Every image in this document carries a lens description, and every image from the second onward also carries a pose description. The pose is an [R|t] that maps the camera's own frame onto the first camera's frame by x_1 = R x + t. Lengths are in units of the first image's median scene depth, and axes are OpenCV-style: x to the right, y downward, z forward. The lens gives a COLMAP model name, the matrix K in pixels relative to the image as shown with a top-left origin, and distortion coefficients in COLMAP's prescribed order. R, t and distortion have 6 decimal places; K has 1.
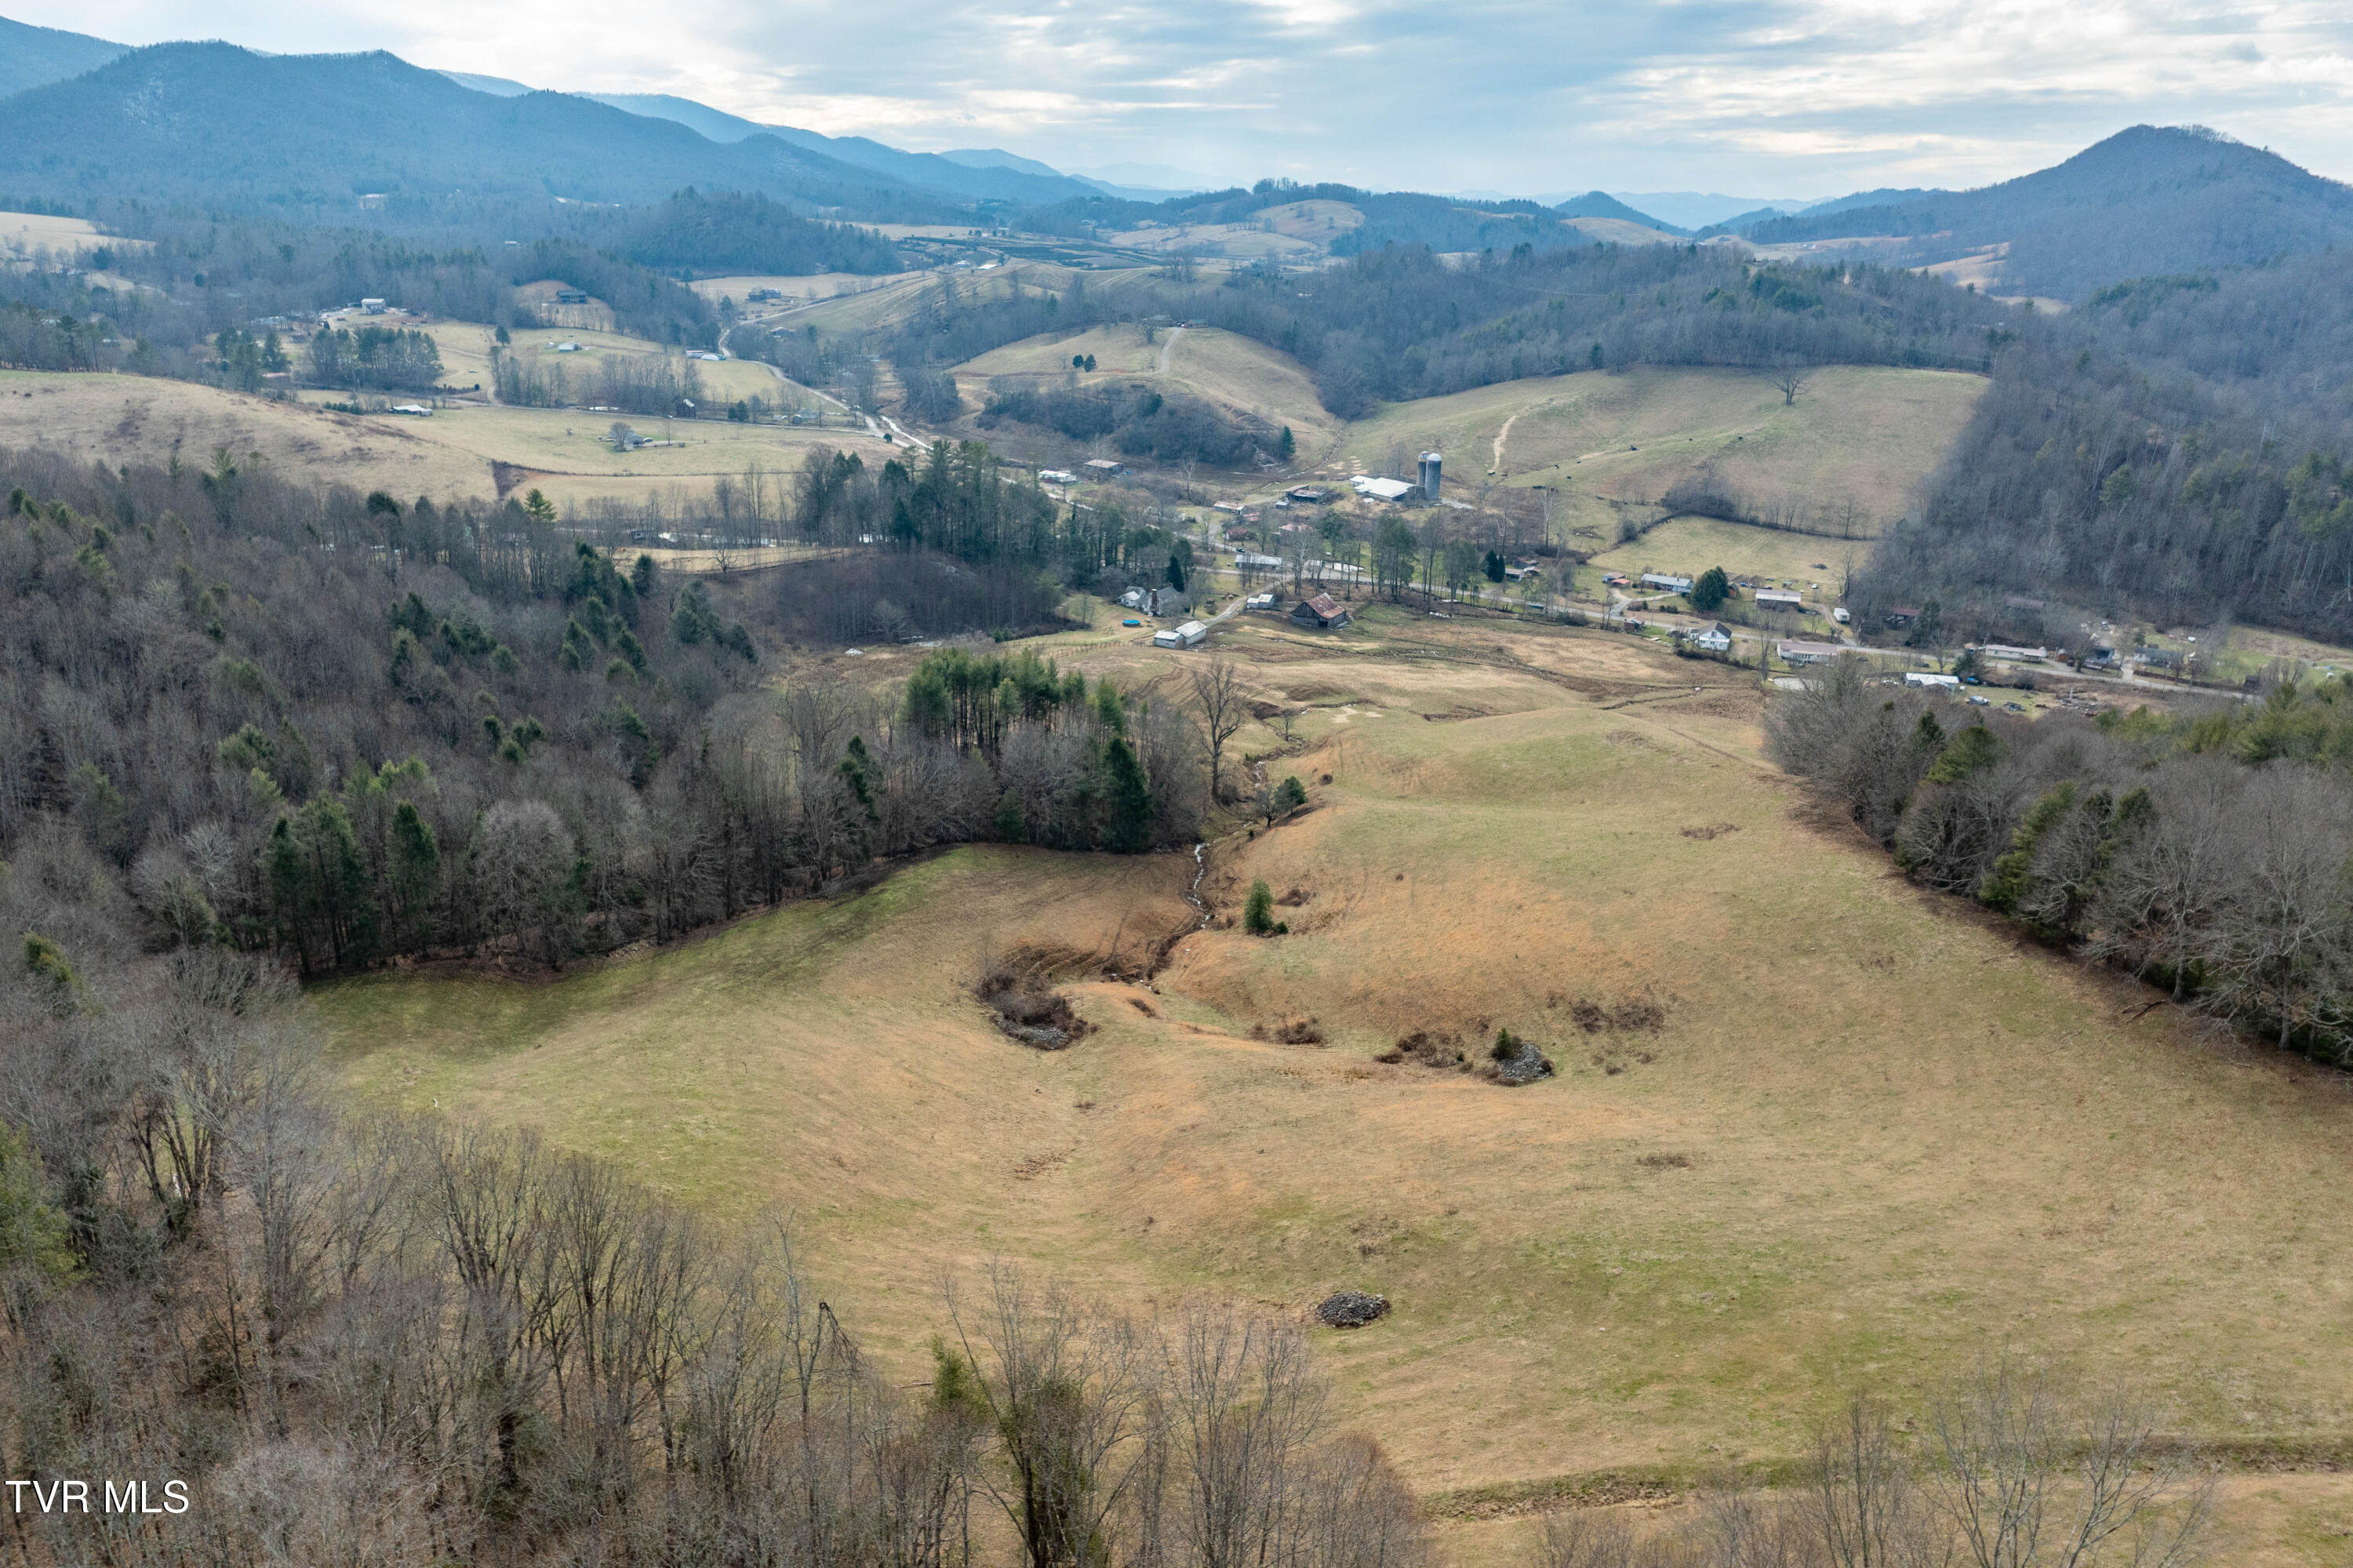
lens RADIAL K [[1699.6, 0, 1176.5], [0, 1699.6, 784.0], [0, 0, 1]] dist [-0.034955, -0.003873]
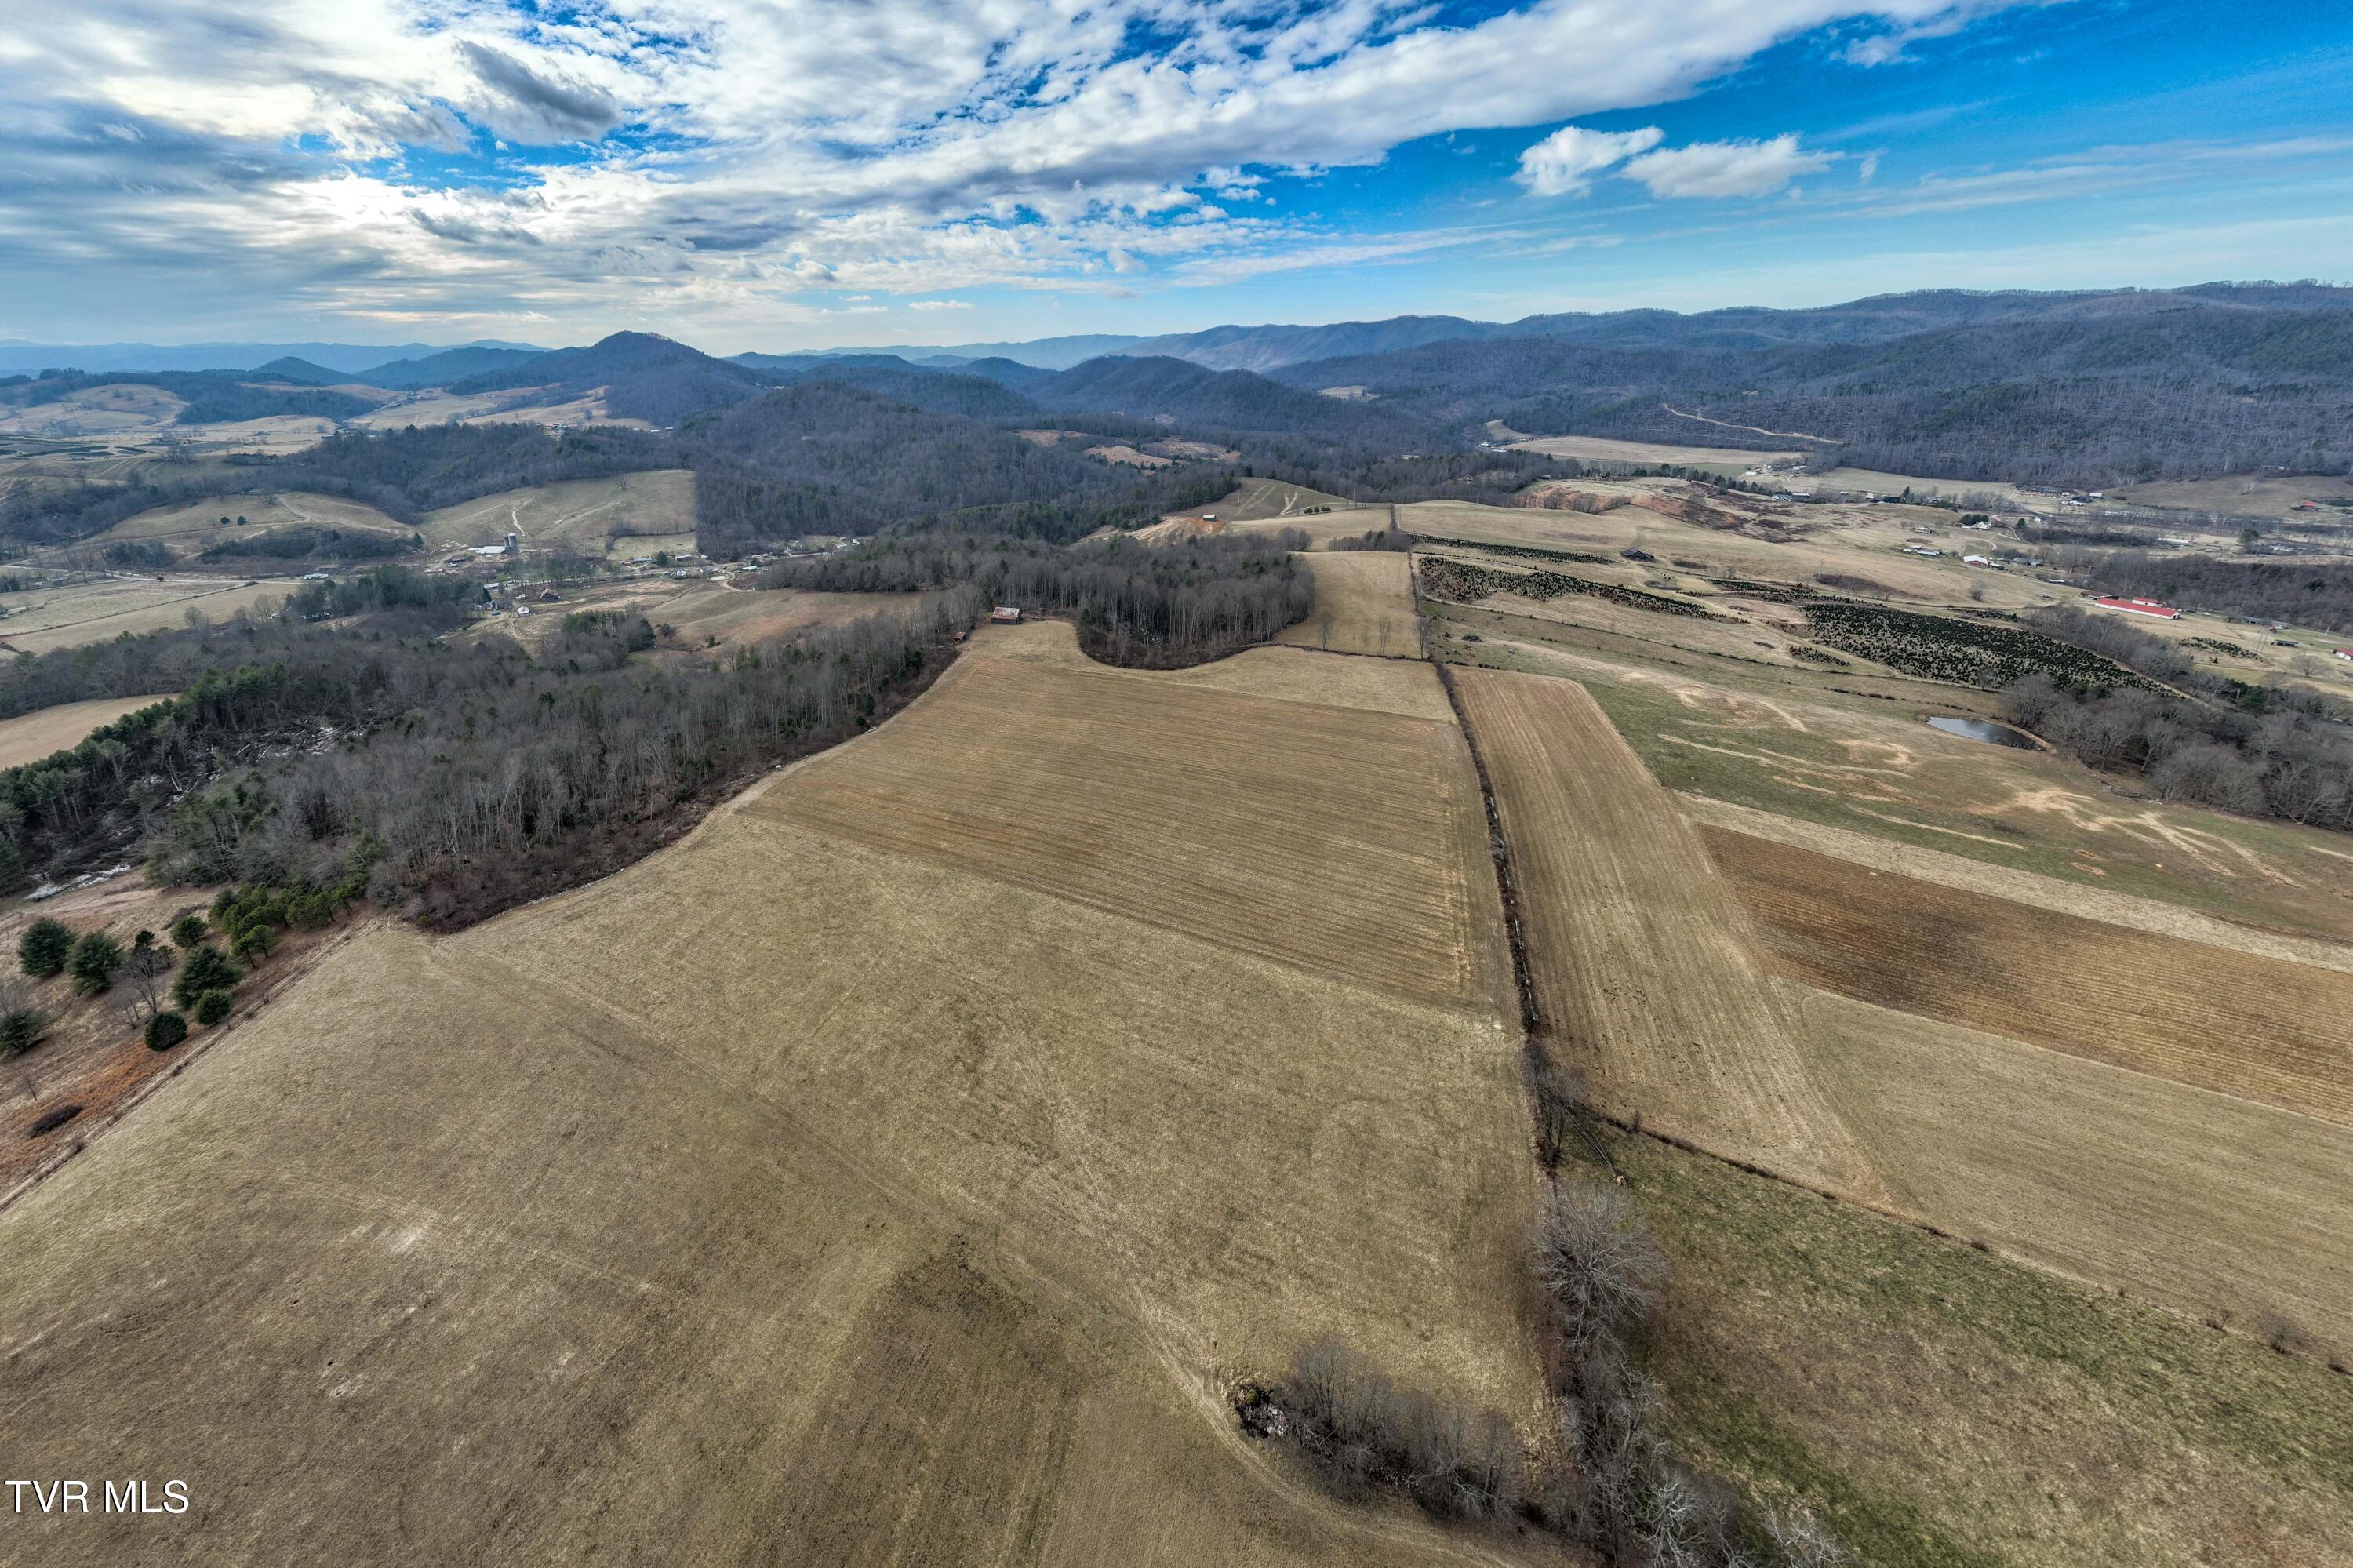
lens RADIAL K [[864.7, 0, 1064.4], [0, 864.7, 564.7], [0, 0, 1]] dist [0.001762, 0.000236]
pose [[0.548173, -0.218335, 0.807364, -0.482740], [0.280479, 0.957414, 0.068477, -0.005976], [-0.787933, 0.188911, 0.586067, -0.430092]]
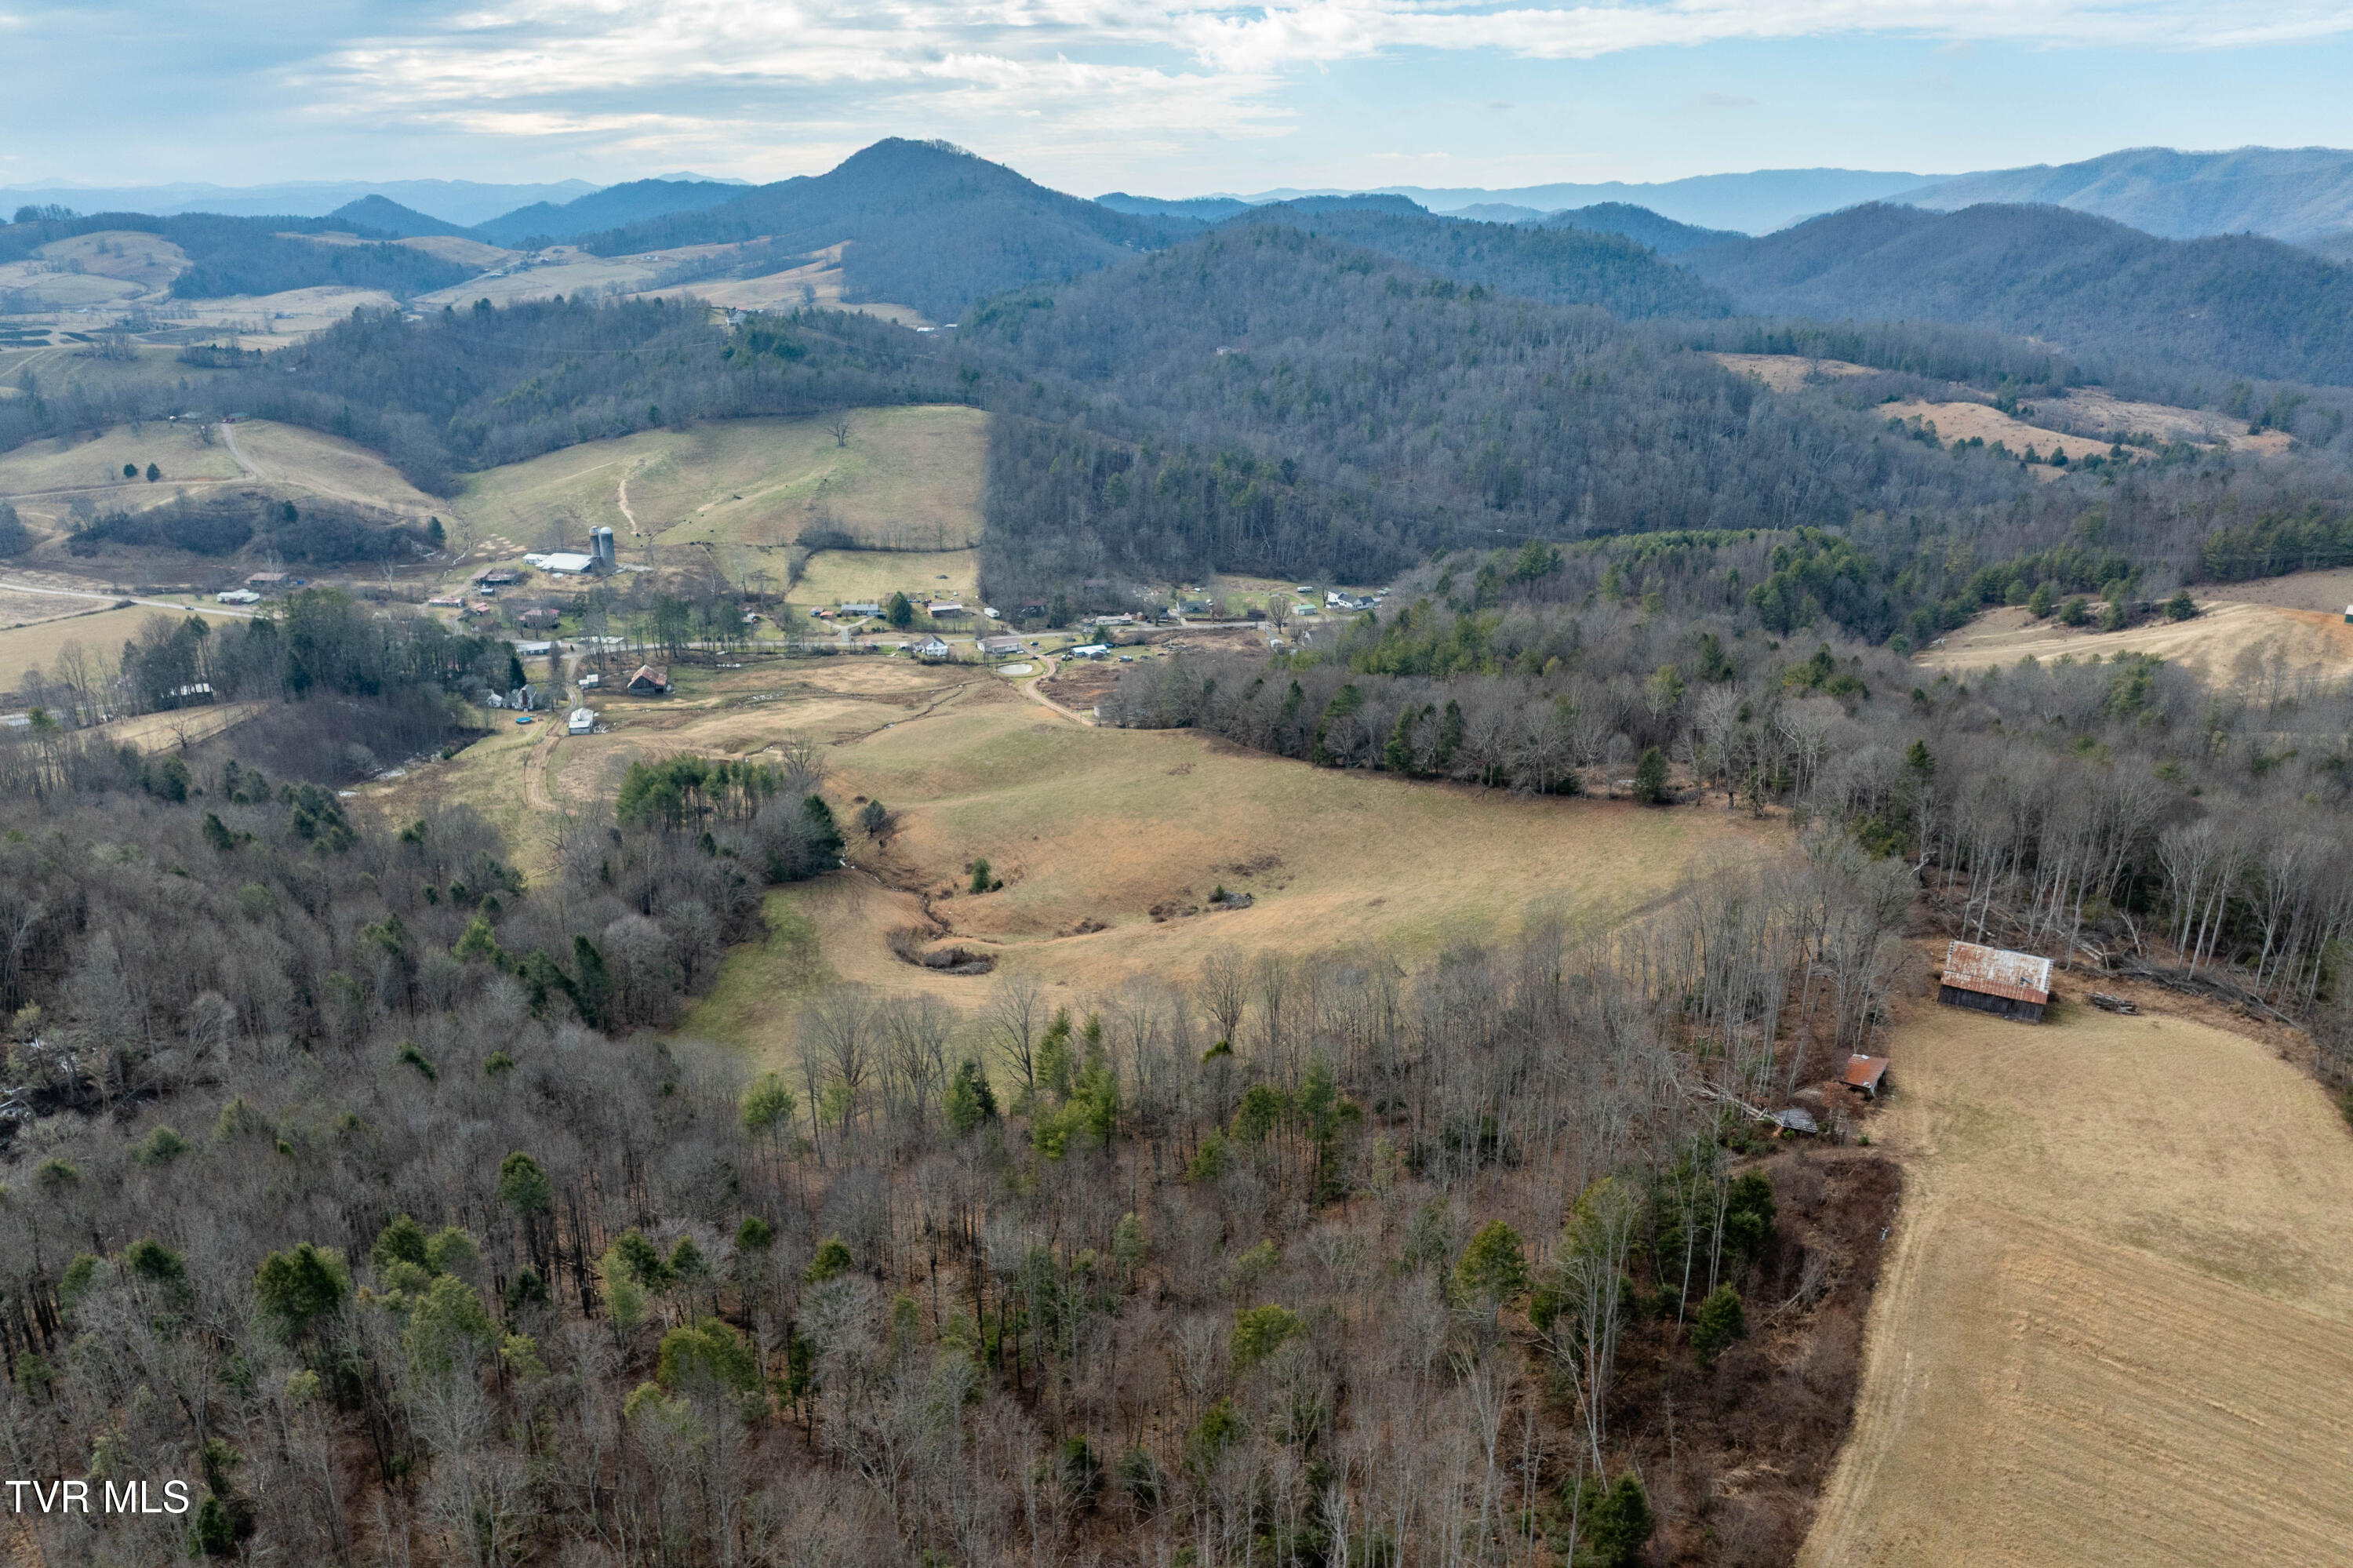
lens RADIAL K [[1699.6, 0, 1176.5], [0, 1699.6, 784.0], [0, 0, 1]] dist [-0.034955, -0.003873]
pose [[0.773769, -0.218076, 0.594747, -0.290095], [0.210607, 0.974029, 0.083146, -0.041026], [-0.597433, 0.060922, 0.799601, -0.154222]]
